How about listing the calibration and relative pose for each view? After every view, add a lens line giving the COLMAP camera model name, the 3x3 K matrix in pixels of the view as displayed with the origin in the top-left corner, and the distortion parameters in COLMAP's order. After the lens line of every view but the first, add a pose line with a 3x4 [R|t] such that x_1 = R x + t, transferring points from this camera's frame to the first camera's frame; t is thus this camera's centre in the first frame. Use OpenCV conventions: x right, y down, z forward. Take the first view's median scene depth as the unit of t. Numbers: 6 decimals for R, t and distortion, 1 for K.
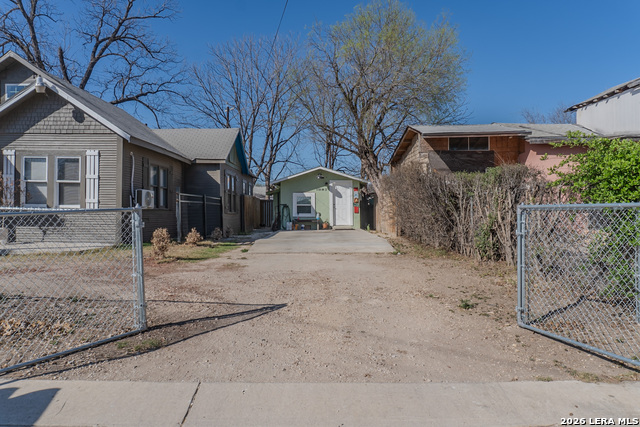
lens RADIAL K [[429.7, 0, 320.0], [0, 429.7, 213.5], [0, 0, 1]] dist [-0.006933, -0.003464]
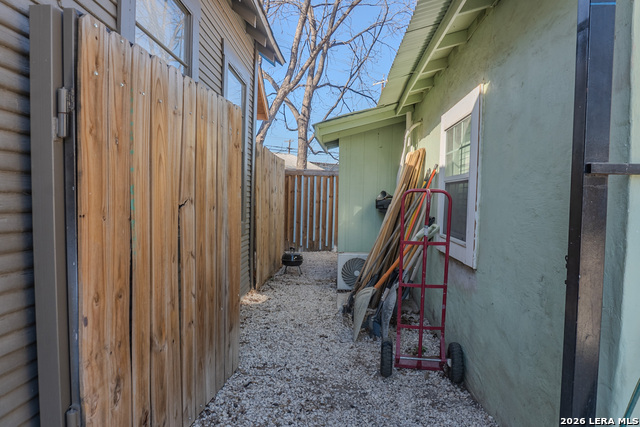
lens RADIAL K [[429.7, 0, 320.0], [0, 429.7, 213.5], [0, 0, 1]] dist [-0.006933, -0.003464]
pose [[0.998456, 0.024939, -0.049640, -0.132225], [-0.023433, 0.999254, 0.030692, -0.015297], [0.050368, -0.029481, 0.998295, 0.933931]]
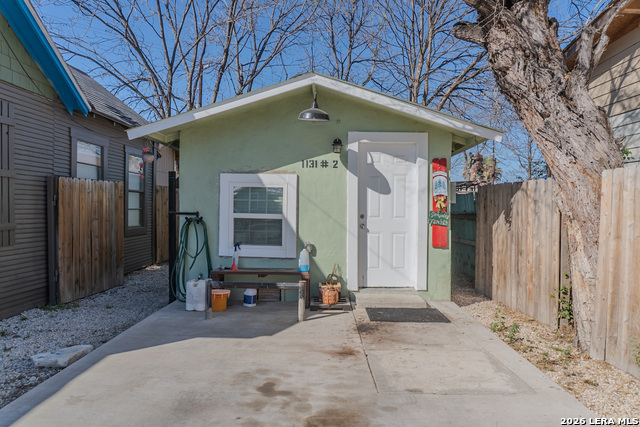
lens RADIAL K [[429.7, 0, 320.0], [0, 429.7, 213.5], [0, 0, 1]] dist [-0.006933, -0.003464]
pose [[0.999611, 0.019537, -0.019912, 0.009942], [-0.019316, 0.999750, 0.011221, -0.025654], [0.020127, -0.010832, 0.999739, 0.711943]]
